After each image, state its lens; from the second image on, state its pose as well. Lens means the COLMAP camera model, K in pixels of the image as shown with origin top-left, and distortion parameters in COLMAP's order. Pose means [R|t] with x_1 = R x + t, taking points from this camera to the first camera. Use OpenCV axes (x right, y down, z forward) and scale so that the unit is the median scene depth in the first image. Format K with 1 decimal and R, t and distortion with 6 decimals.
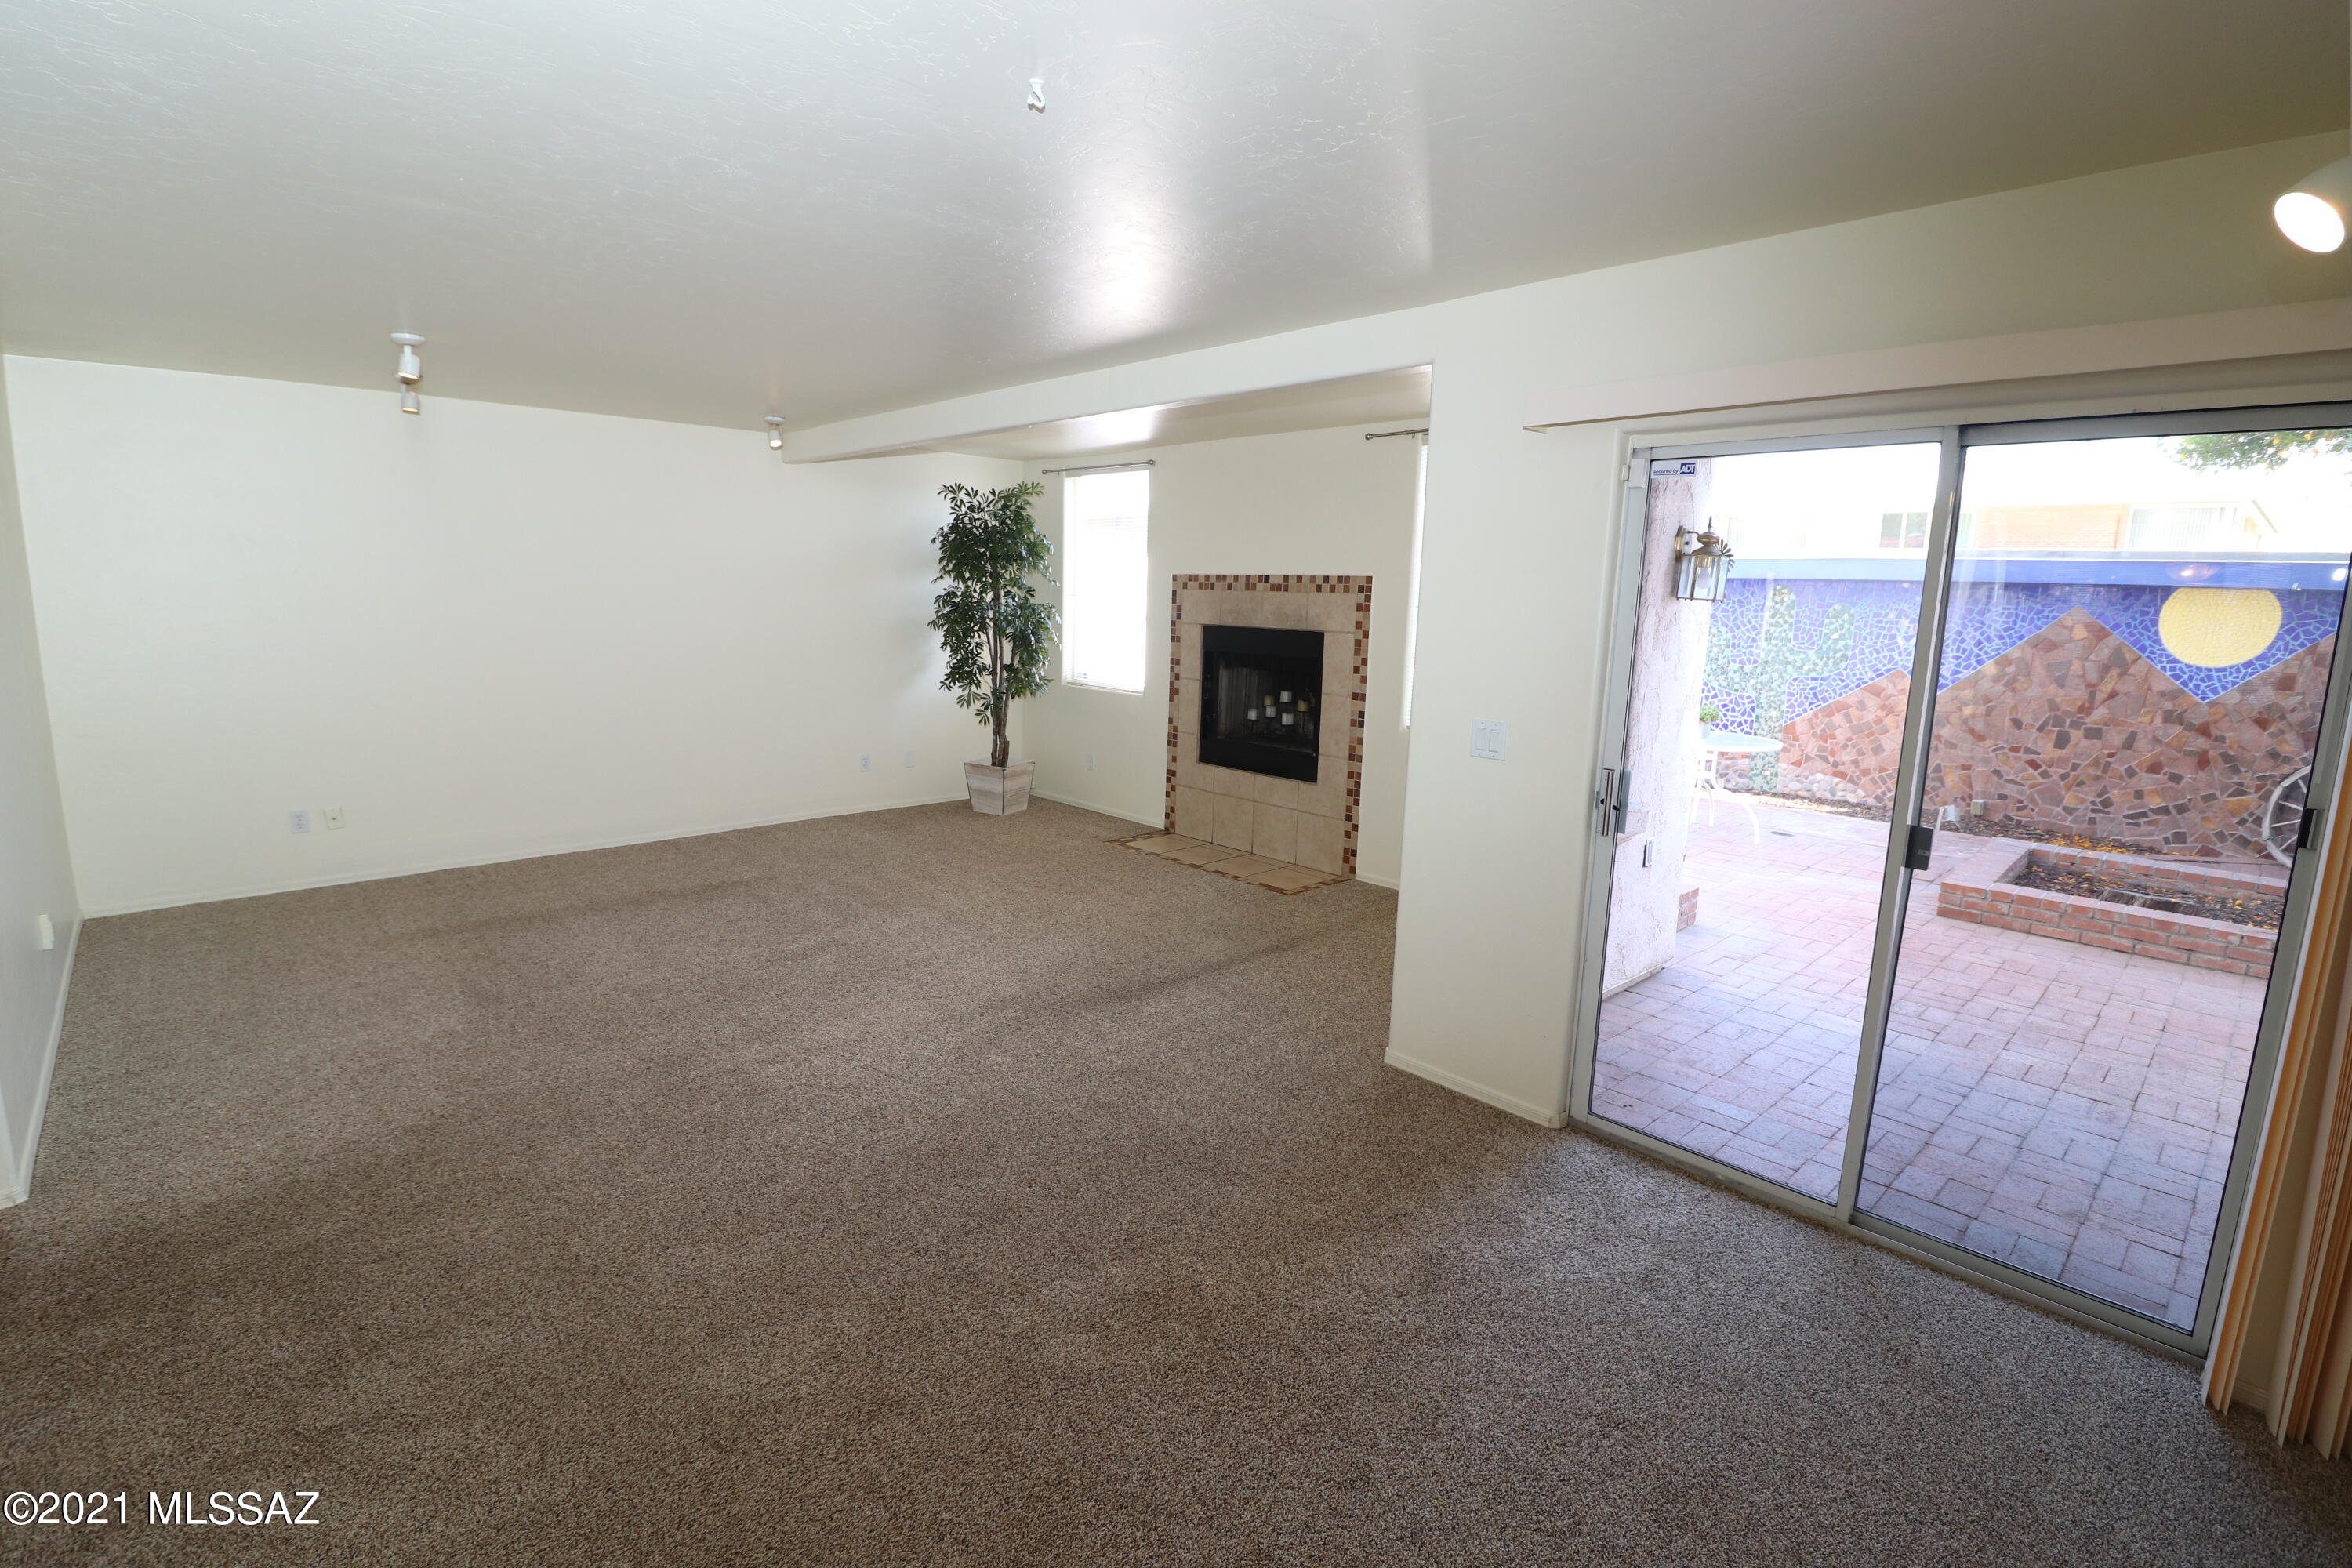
lens RADIAL K [[1081.9, 0, 1170.2], [0, 1081.9, 773.1], [0, 0, 1]] dist [-0.004956, -0.008331]
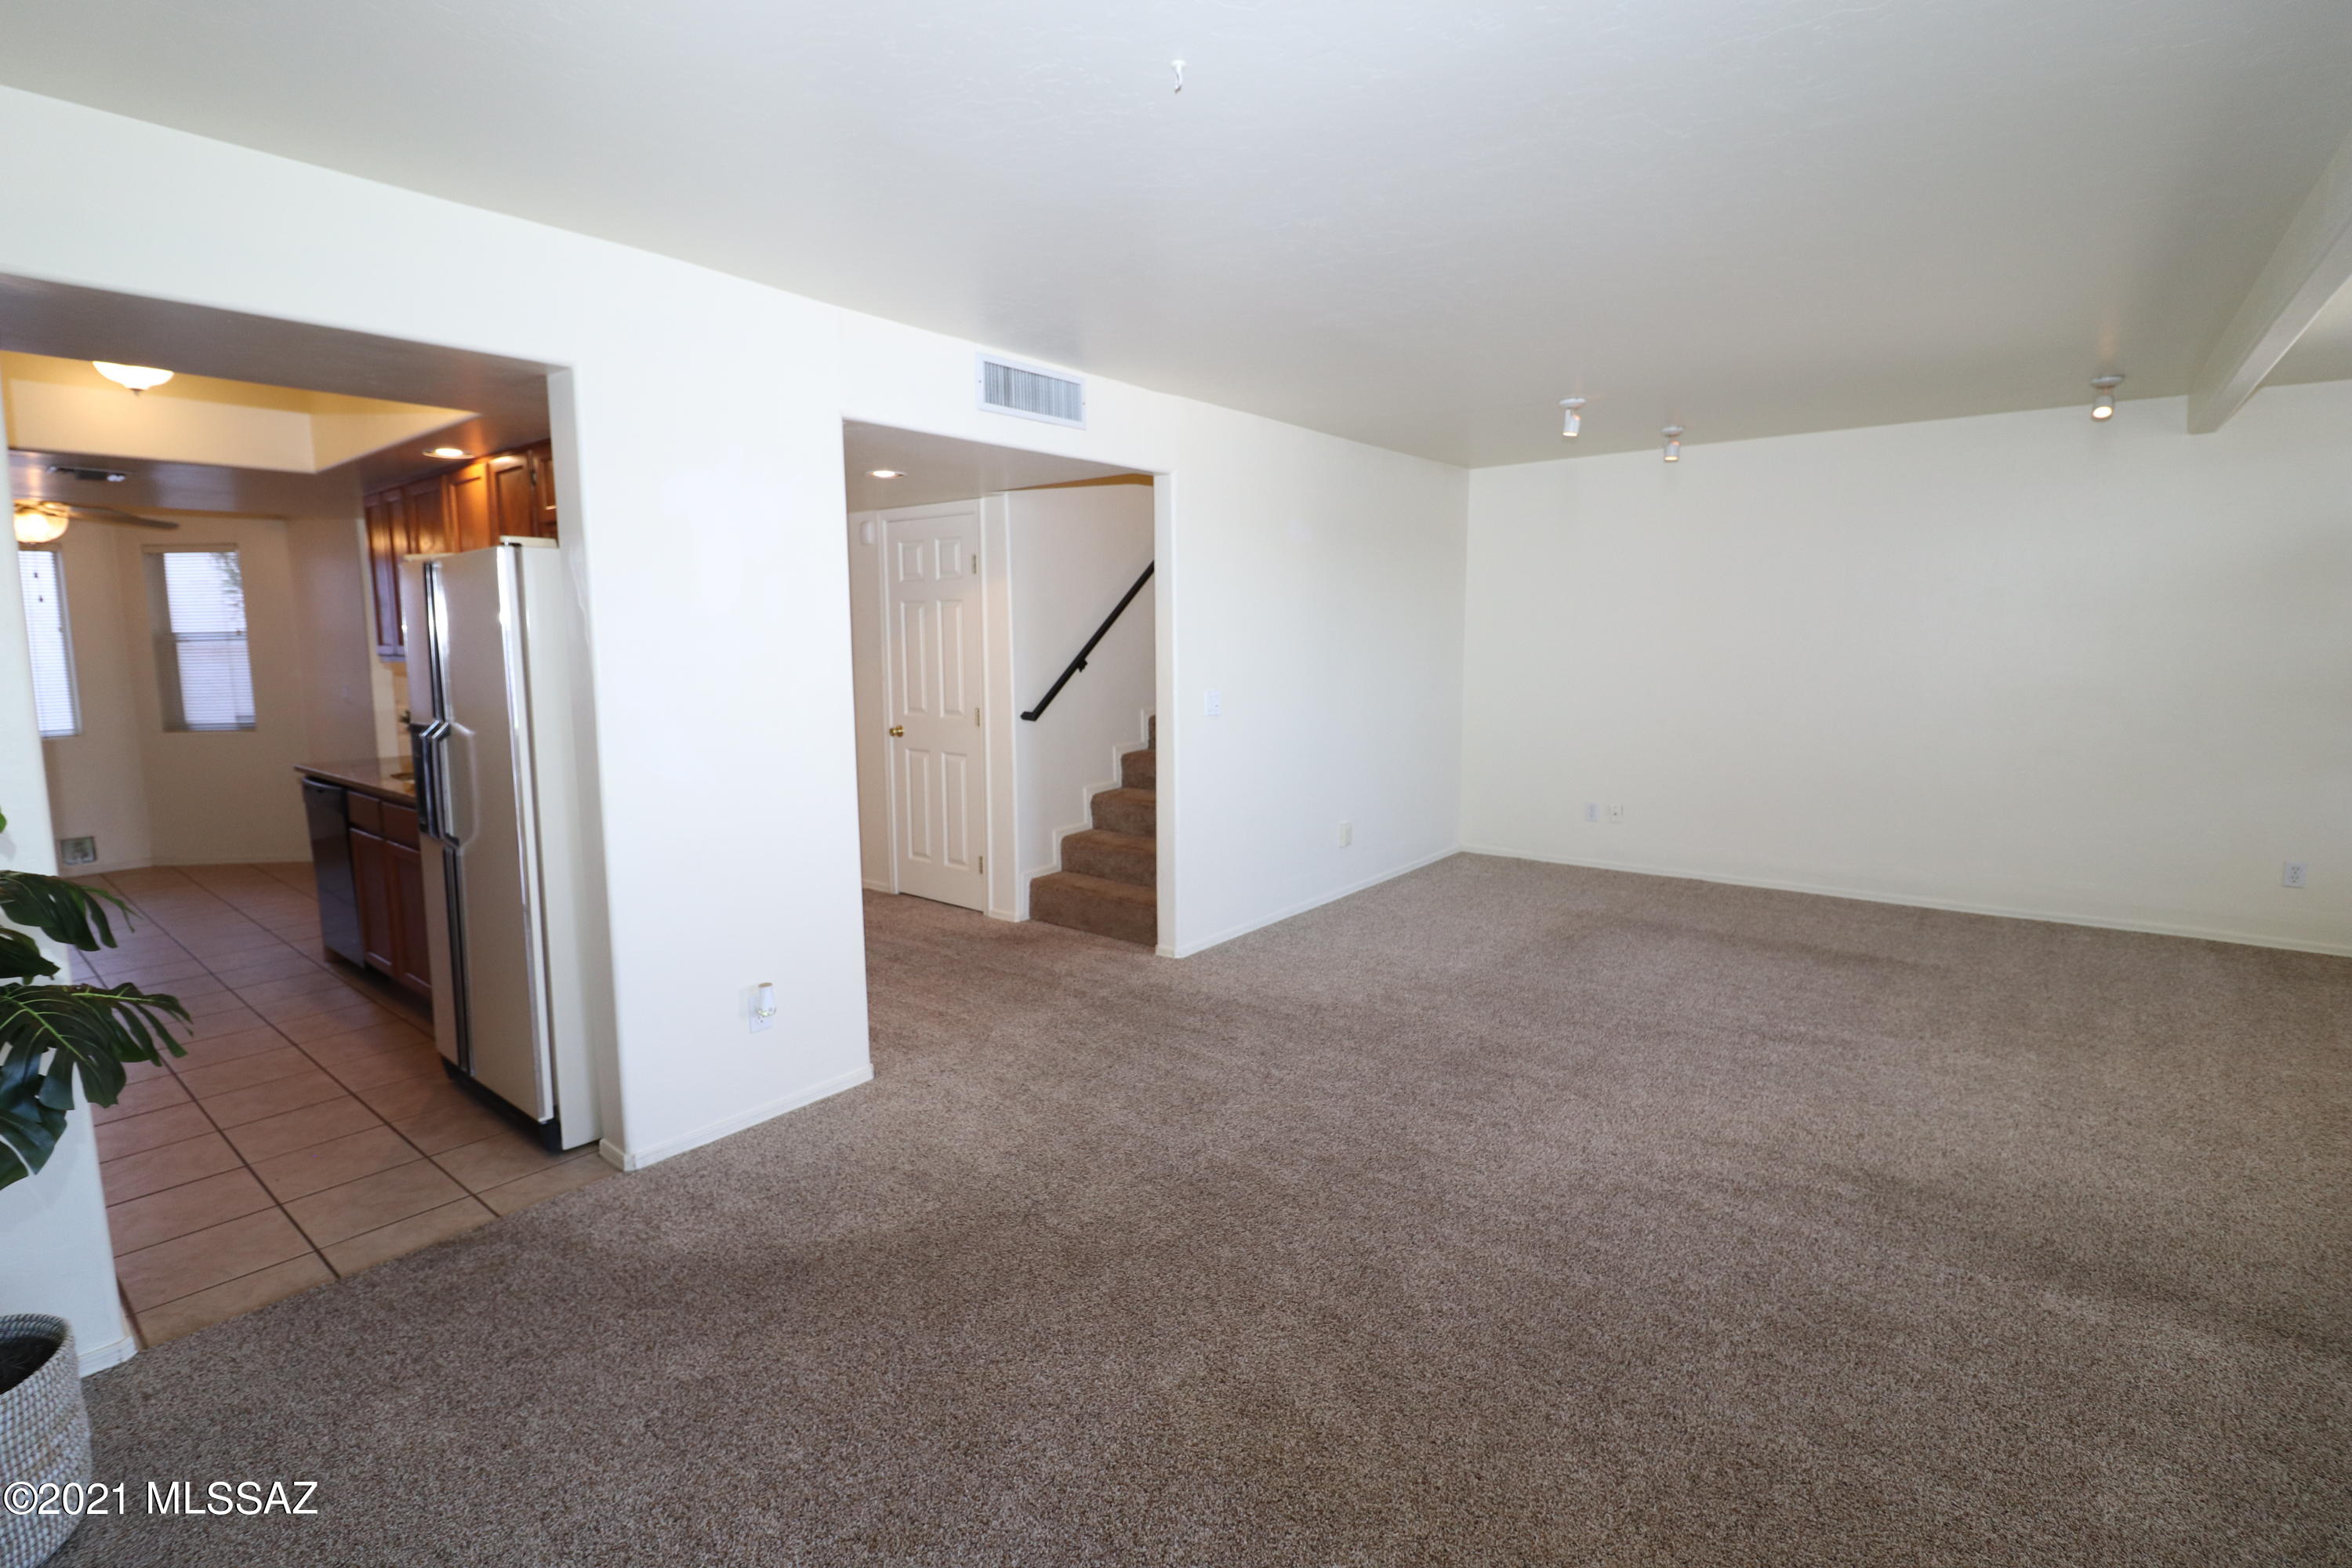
lens RADIAL K [[1081.9, 0, 1166.2], [0, 1081.9, 781.3], [0, 0, 1]] dist [-0.004956, -0.008331]
pose [[0.149774, 0.109826, -0.982602, 0.245901], [-0.154748, 0.984168, 0.086413, -0.015544], [0.976535, 0.139113, 0.164398, 0.237044]]
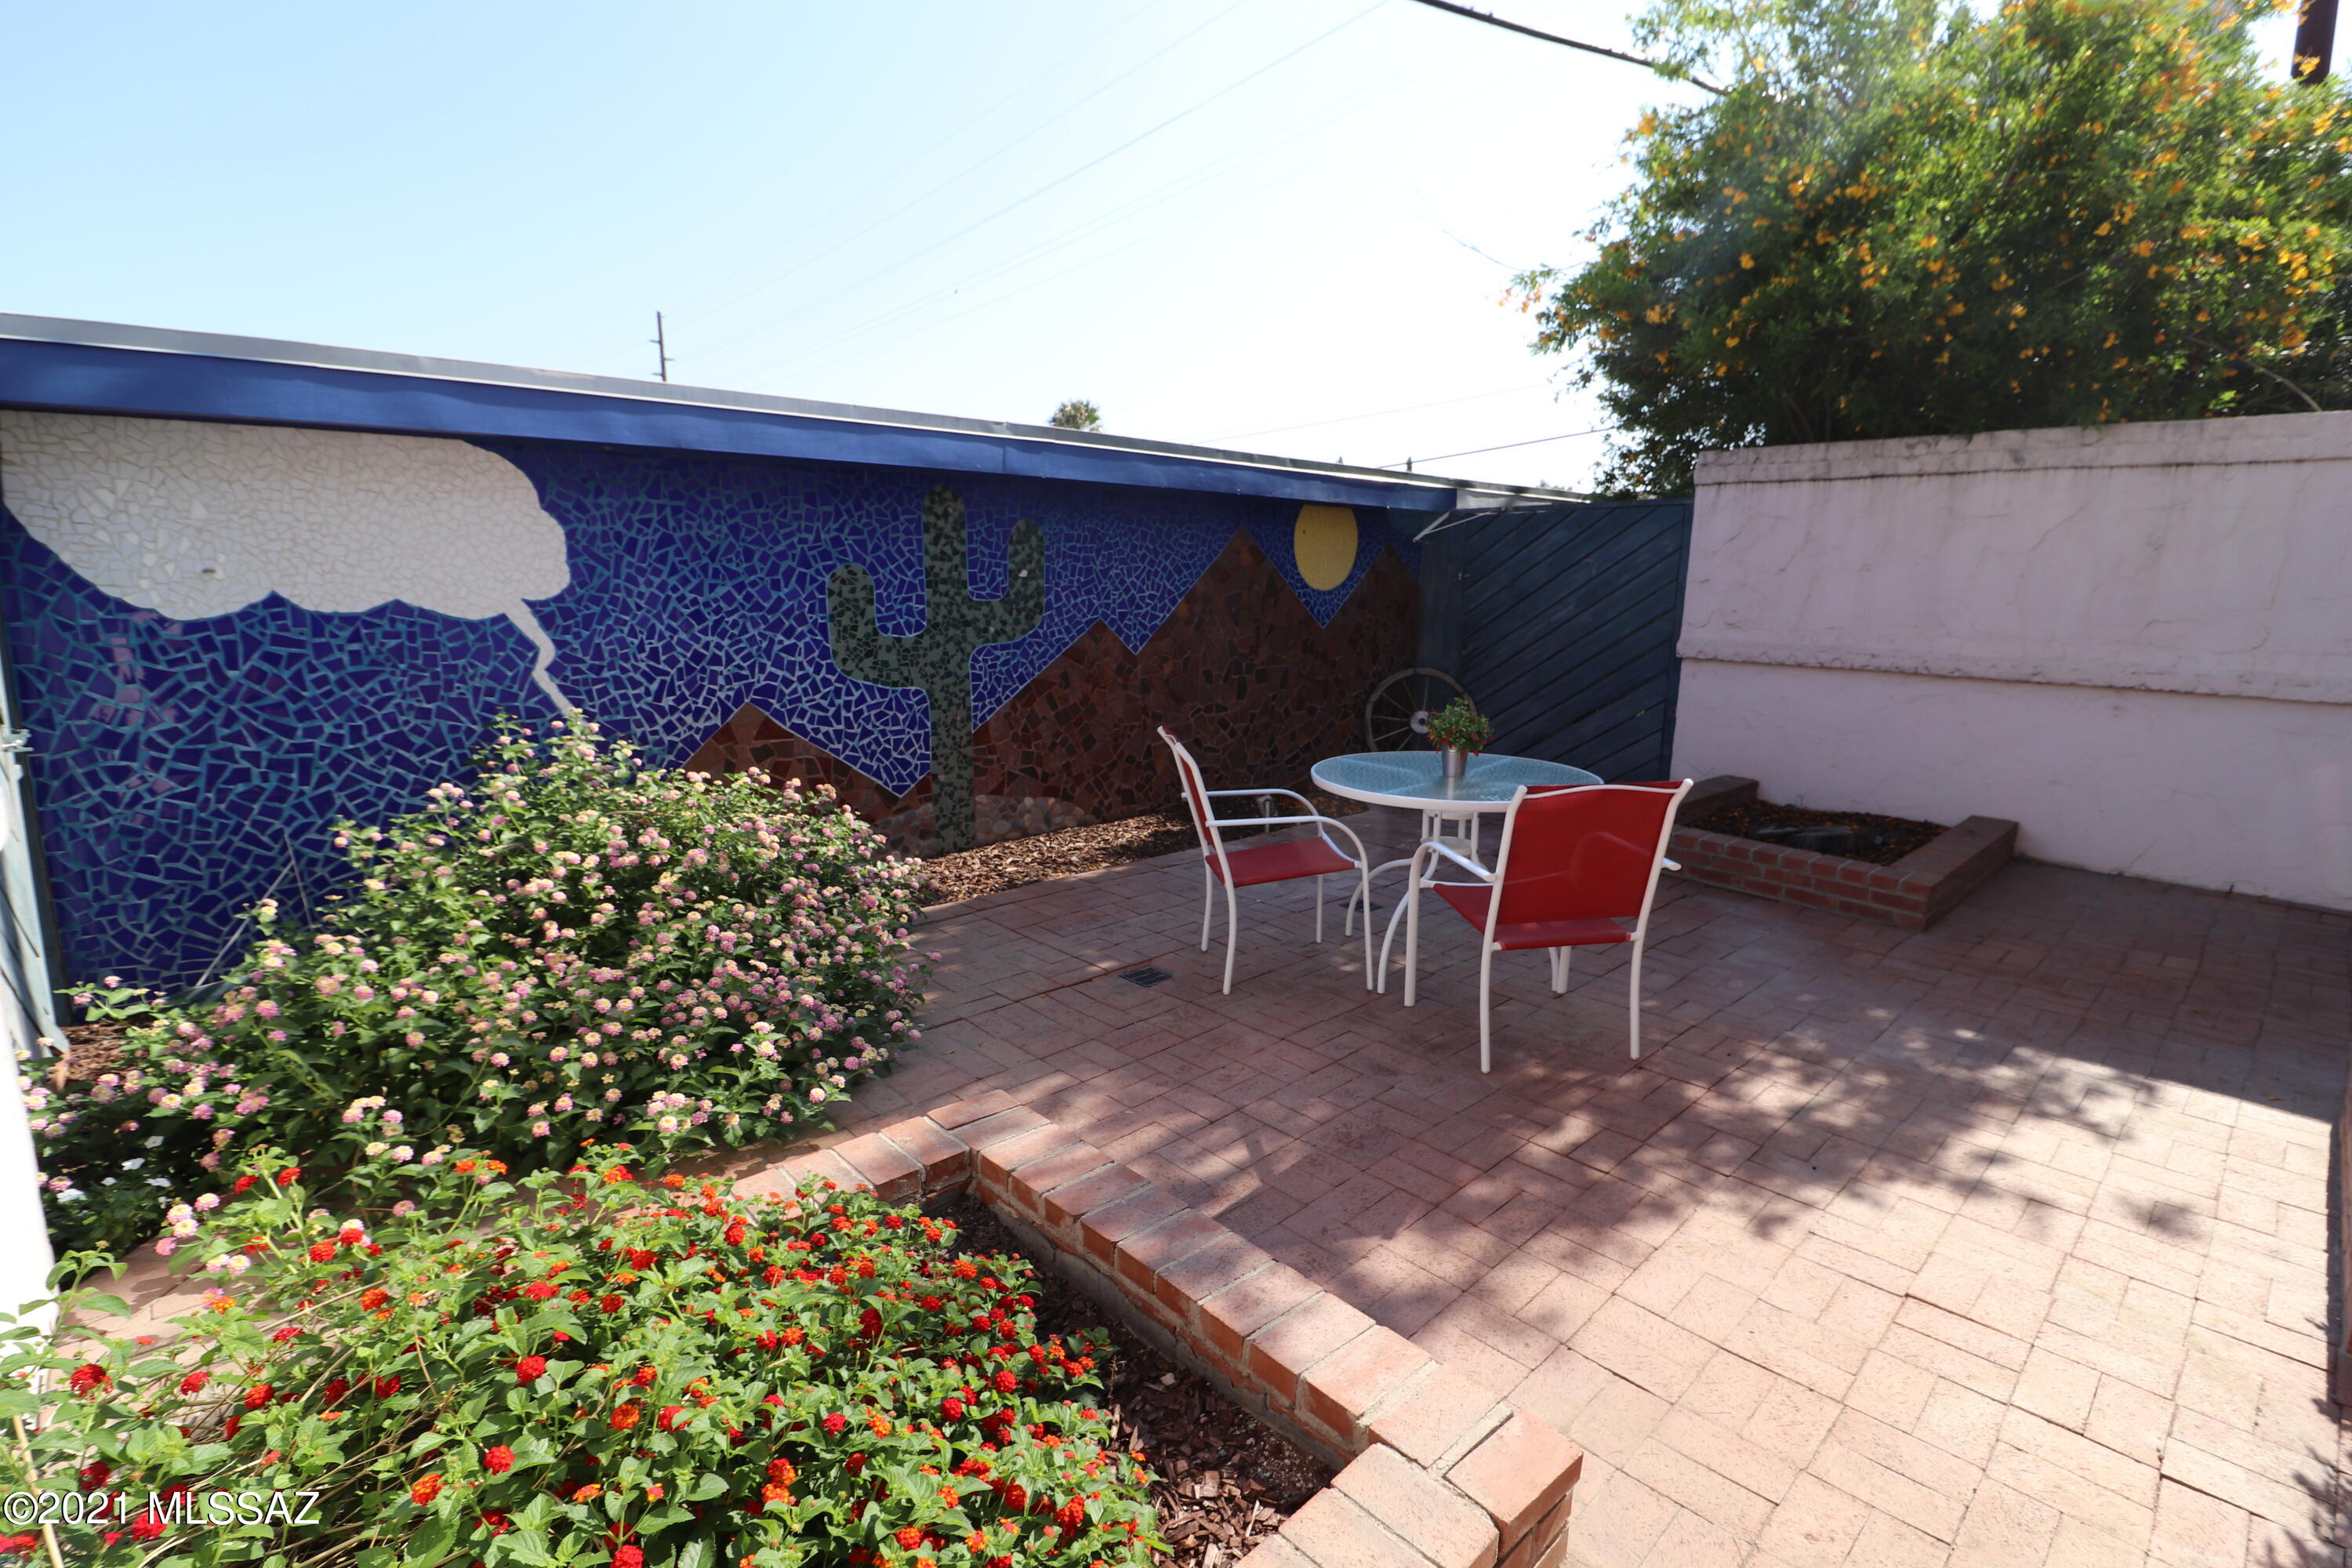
lens RADIAL K [[1081.9, 0, 1171.6], [0, 1081.9, 794.4], [0, 0, 1]] dist [-0.004956, -0.008331]
pose [[0.029490, -0.220806, 0.974872, -0.005678], [0.162998, 0.963304, 0.213255, -0.163325], [-0.986186, 0.152614, 0.064398, 1.185319]]
